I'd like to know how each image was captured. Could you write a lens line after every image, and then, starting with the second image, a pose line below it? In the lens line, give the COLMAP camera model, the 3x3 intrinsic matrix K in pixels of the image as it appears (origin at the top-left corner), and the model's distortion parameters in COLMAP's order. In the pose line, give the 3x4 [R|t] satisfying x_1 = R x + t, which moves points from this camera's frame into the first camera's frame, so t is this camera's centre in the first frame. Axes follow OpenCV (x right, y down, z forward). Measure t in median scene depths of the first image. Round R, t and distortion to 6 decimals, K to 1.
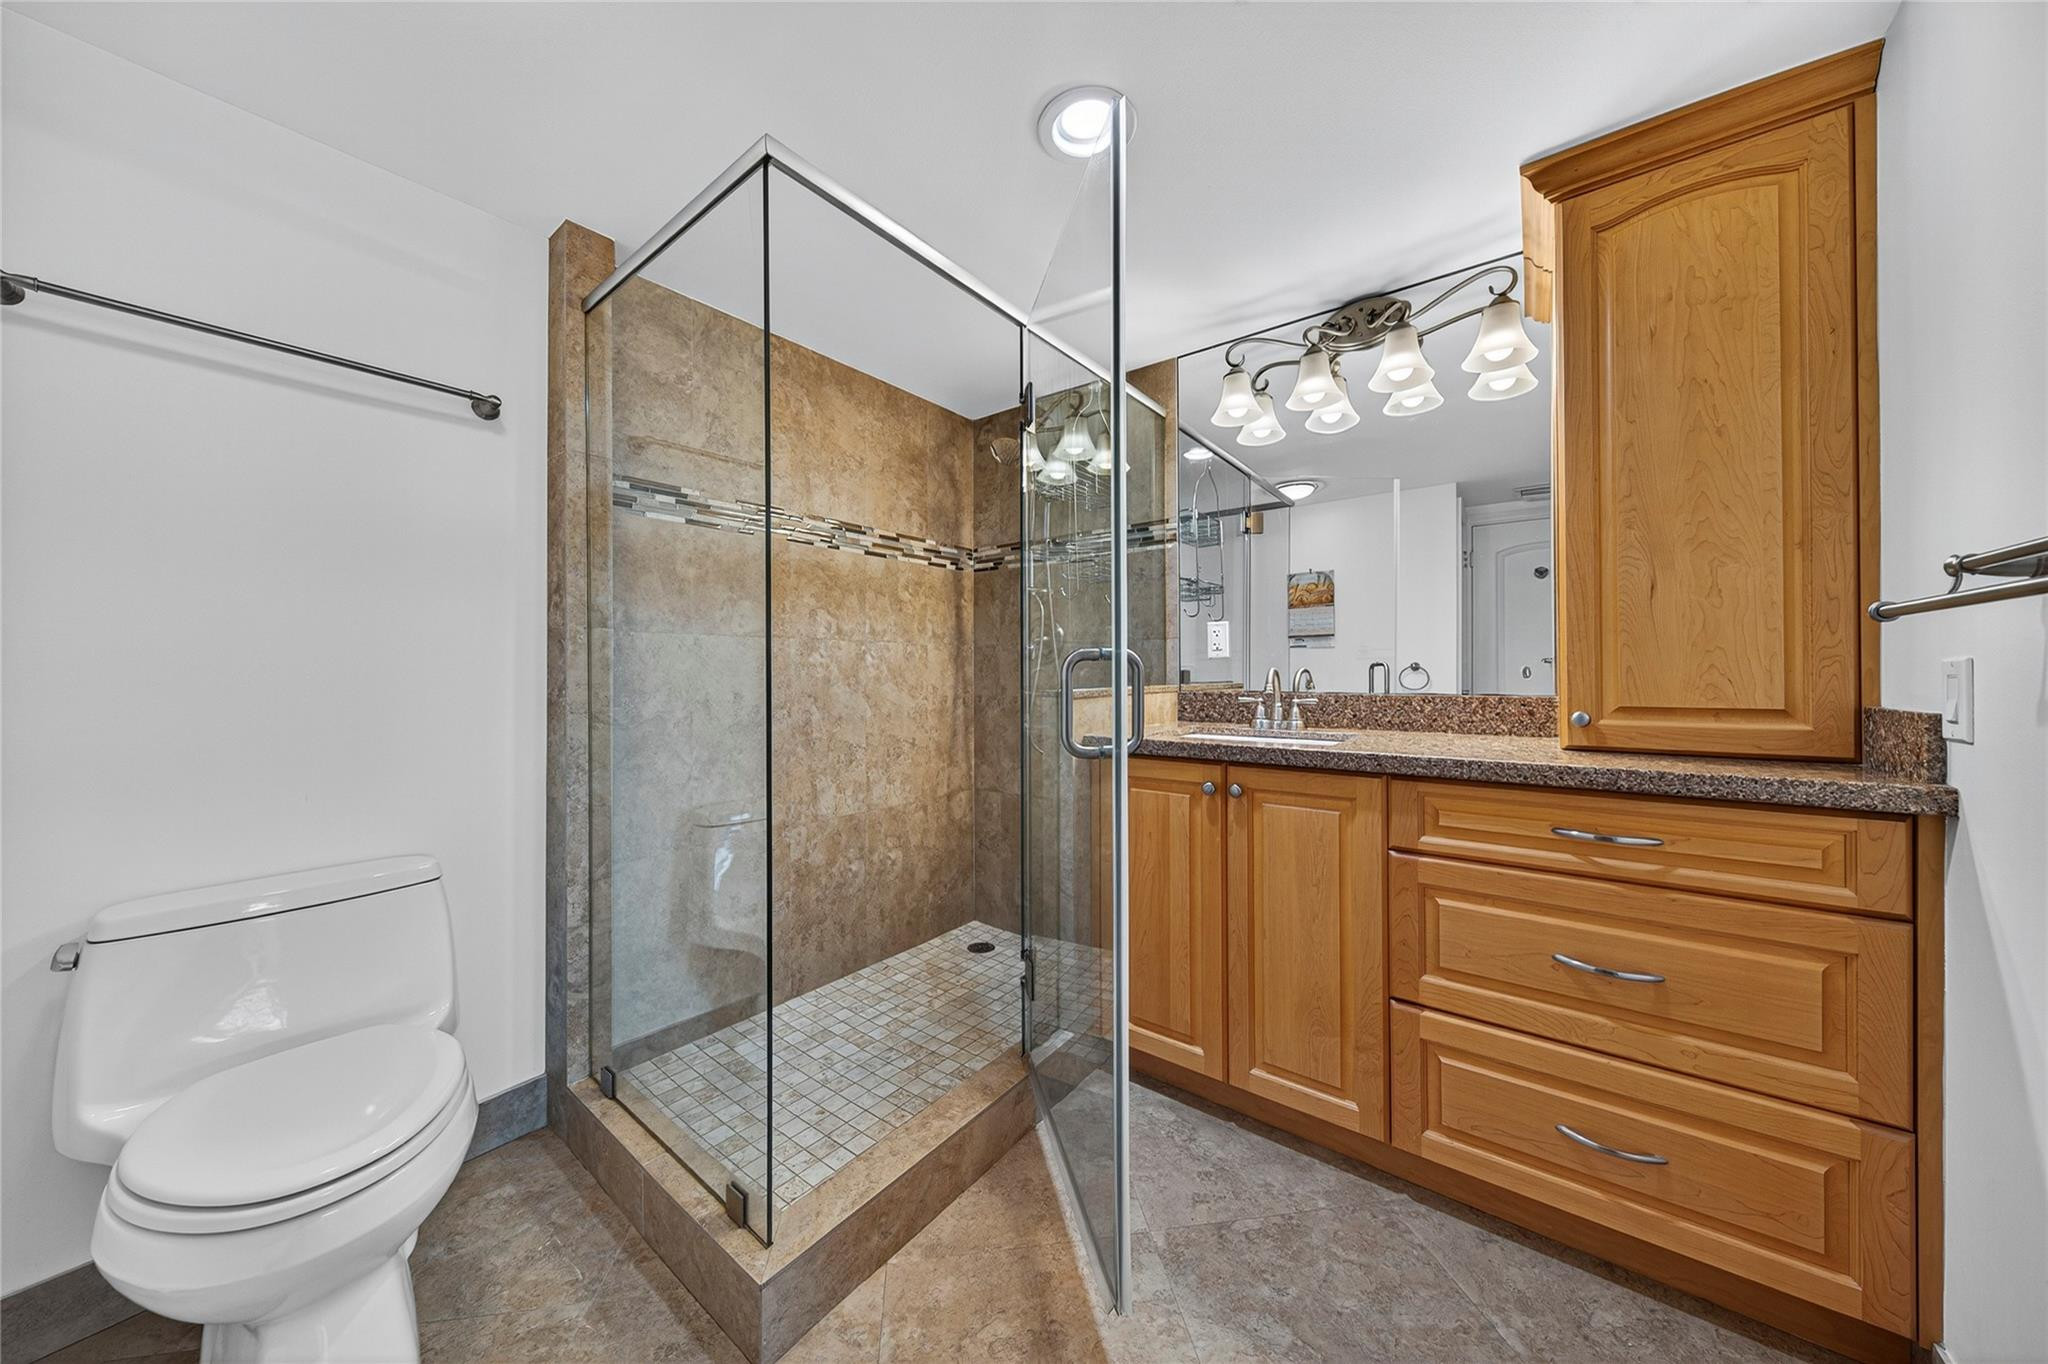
lens RADIAL K [[717.9, 0, 1027.7], [0, 717.9, 668.4], [0, 0, 1]] dist [-0.002865, 0.000015]
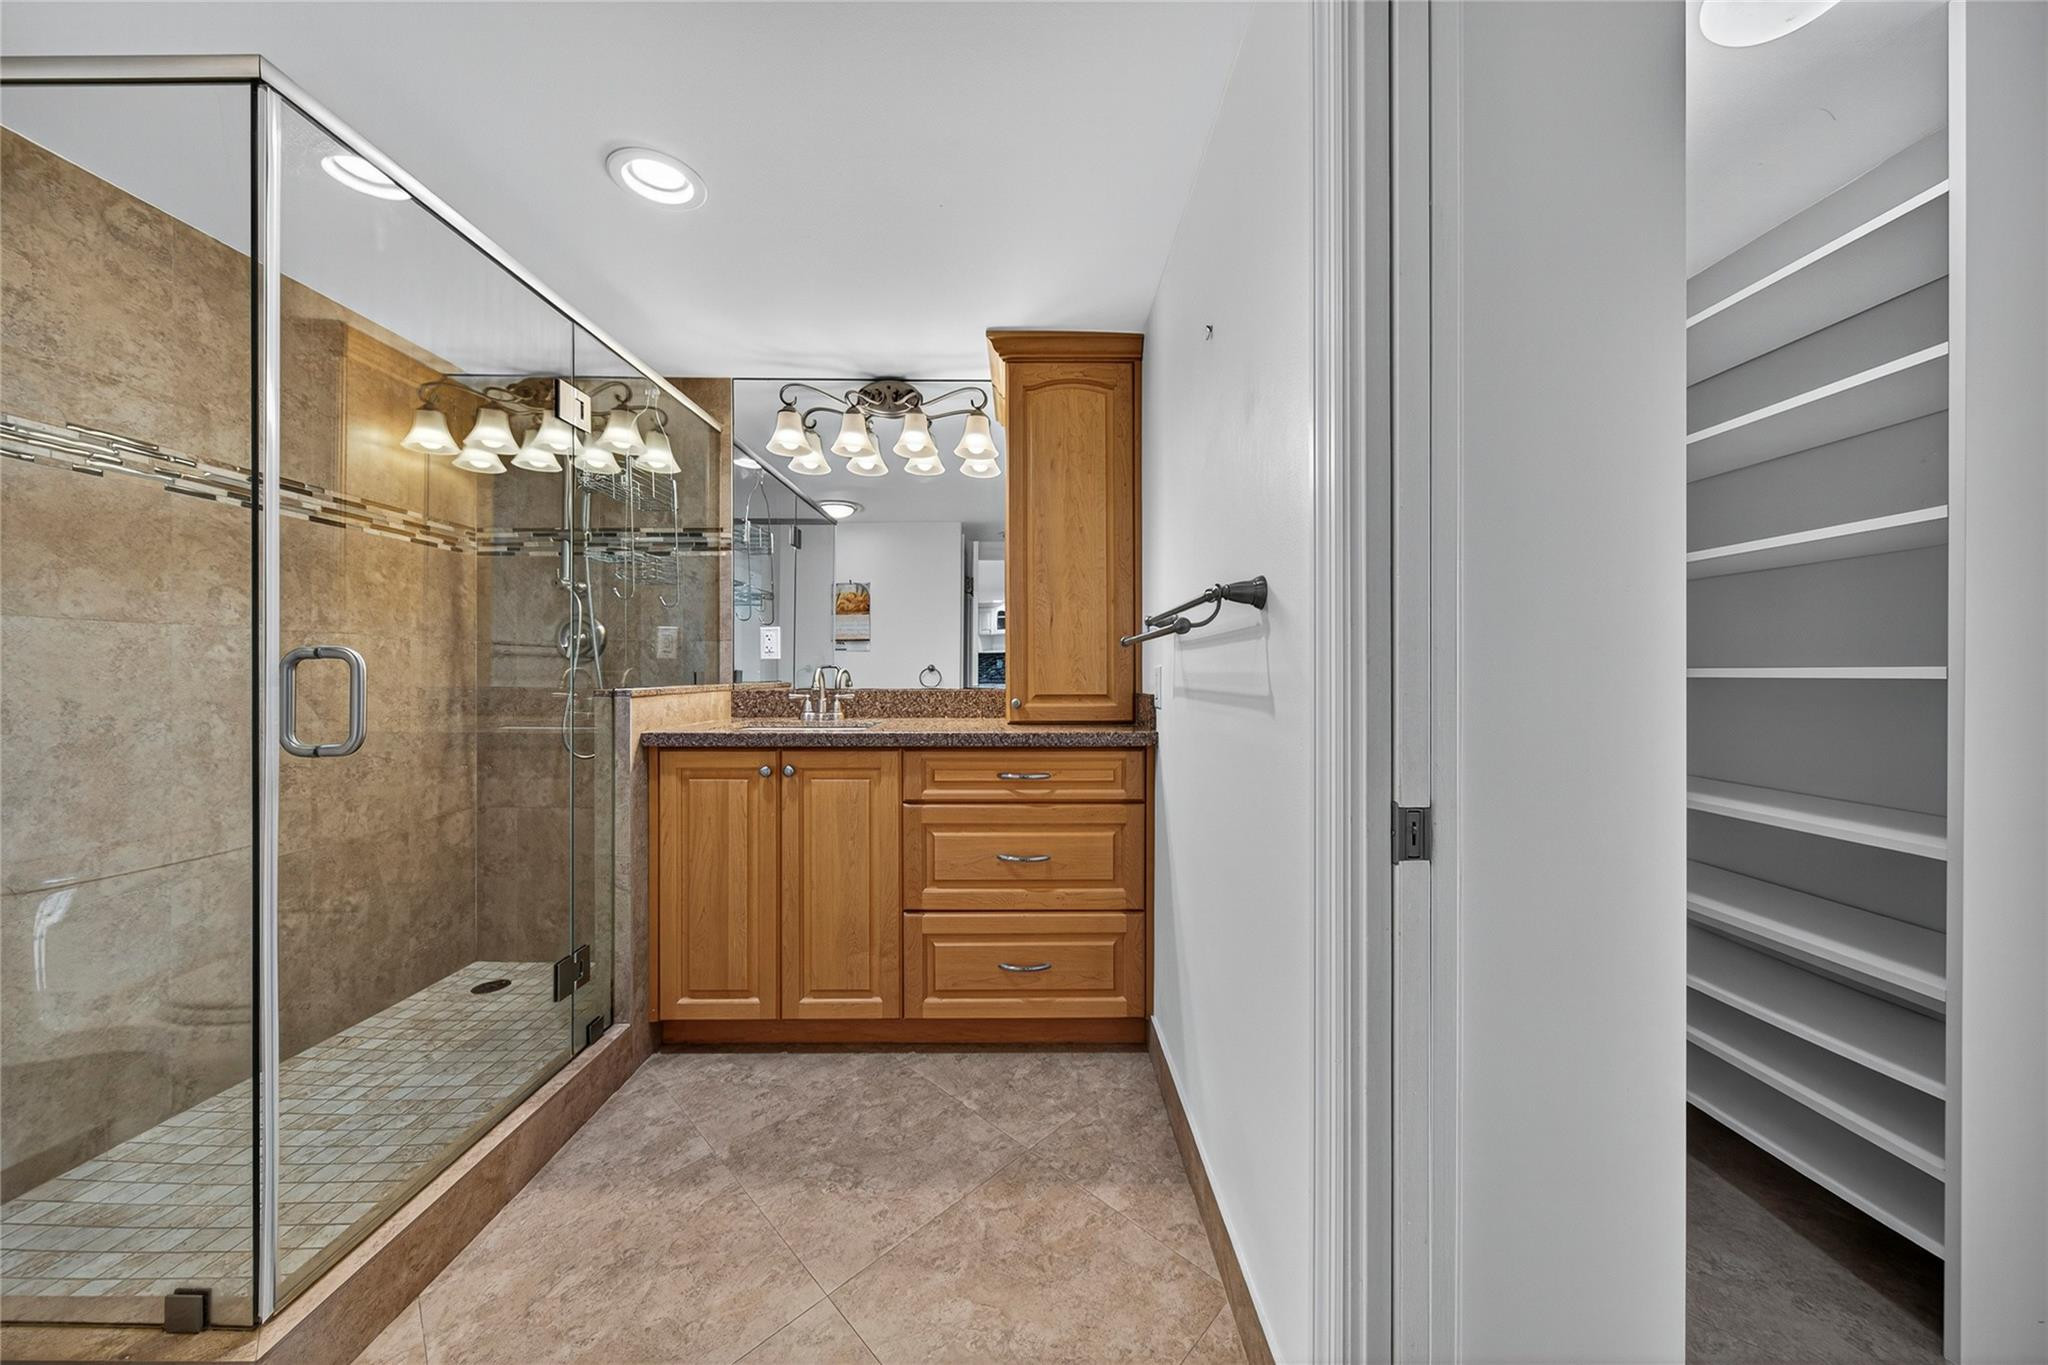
lens RADIAL K [[816.0, 0, 1027.7], [0, 816.0, 673.9], [0, 0, 1]] dist [-0.002676, 0.000140]
pose [[0.832400, 0.002980, 0.554167, -0.119792], [-0.006017, 0.999975, 0.003660, 0.000645], [-0.554143, -0.006381, 0.832397, -0.317011]]
